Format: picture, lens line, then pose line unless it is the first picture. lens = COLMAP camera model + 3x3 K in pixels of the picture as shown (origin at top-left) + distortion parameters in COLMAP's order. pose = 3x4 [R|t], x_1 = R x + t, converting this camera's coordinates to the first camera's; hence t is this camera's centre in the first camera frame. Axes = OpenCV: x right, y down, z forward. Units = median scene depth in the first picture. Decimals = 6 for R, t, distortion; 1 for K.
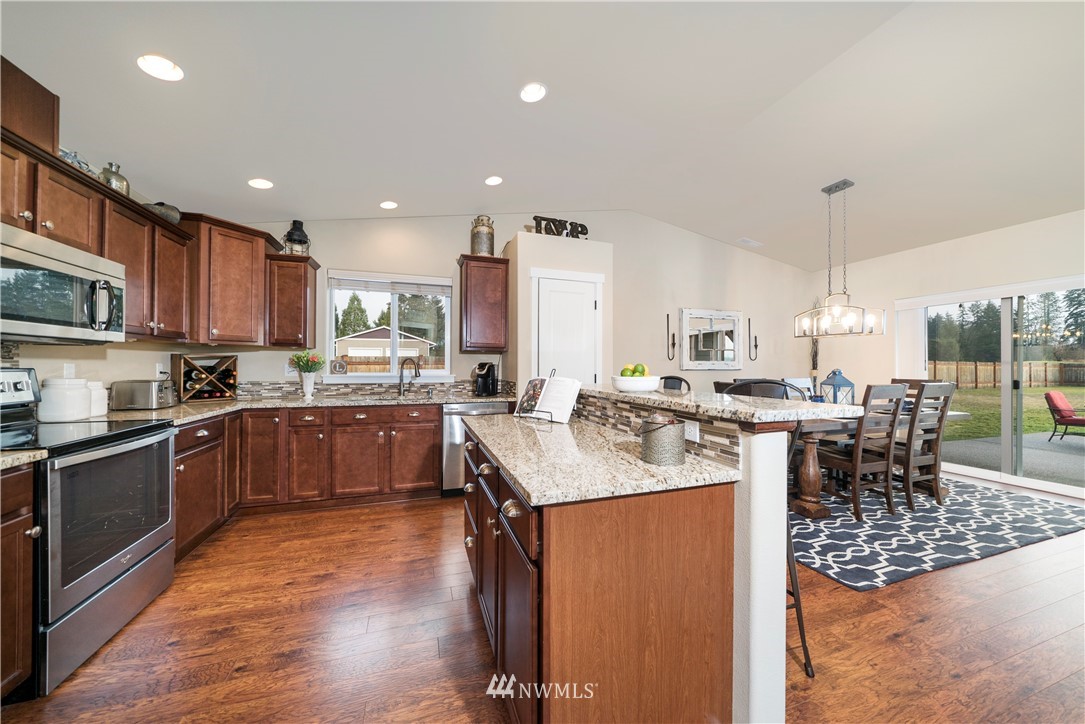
lens RADIAL K [[381.3, 0, 542.5], [0, 381.3, 362.0], [0, 0, 1]] dist [-0.001730, 0.000006]
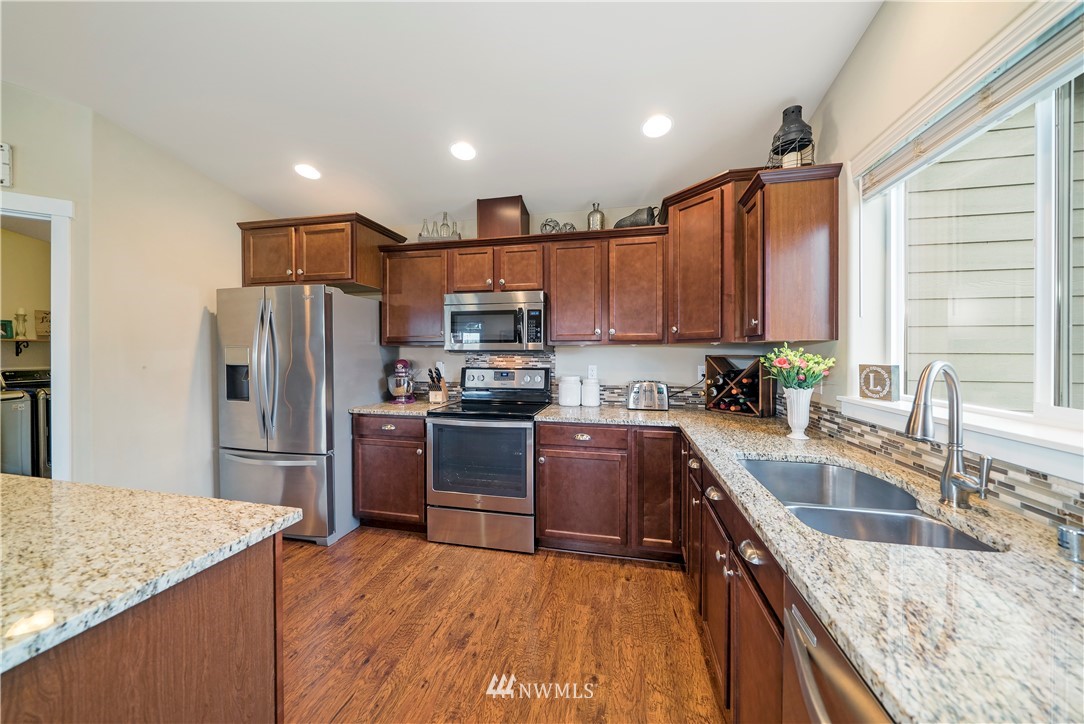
lens RADIAL K [[376.3, 0, 540.1], [0, 376.3, 356.4], [0, 0, 1]] dist [-0.000676, 0.000033]
pose [[-0.518962, 0.002605, -0.854793, 0.005379], [0.005148, 0.999987, -0.000078, -0.016920], [0.854782, -0.004441, -0.518969, 0.926853]]
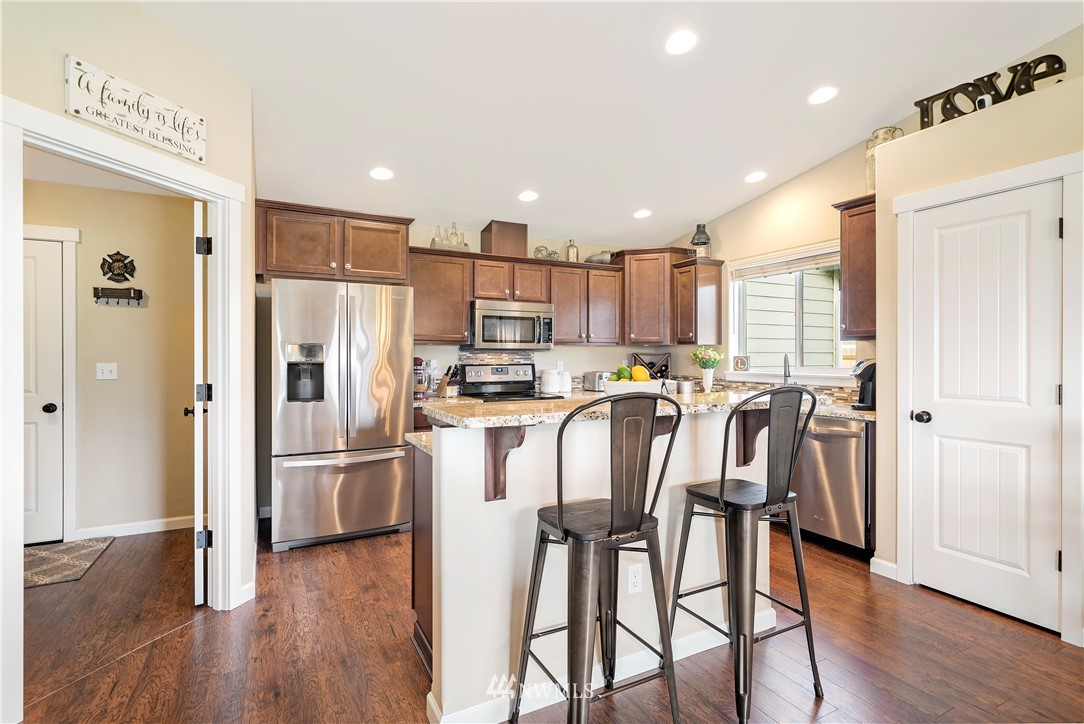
lens RADIAL K [[513.6, 0, 541.9], [0, 513.6, 356.2], [0, 0, 1]] dist [-0.002435, -0.000894]
pose [[0.150595, -0.003050, -0.988591, 0.661116], [0.011479, 0.999933, -0.001336, -0.009304], [0.988529, -0.011147, 0.150620, 0.334475]]
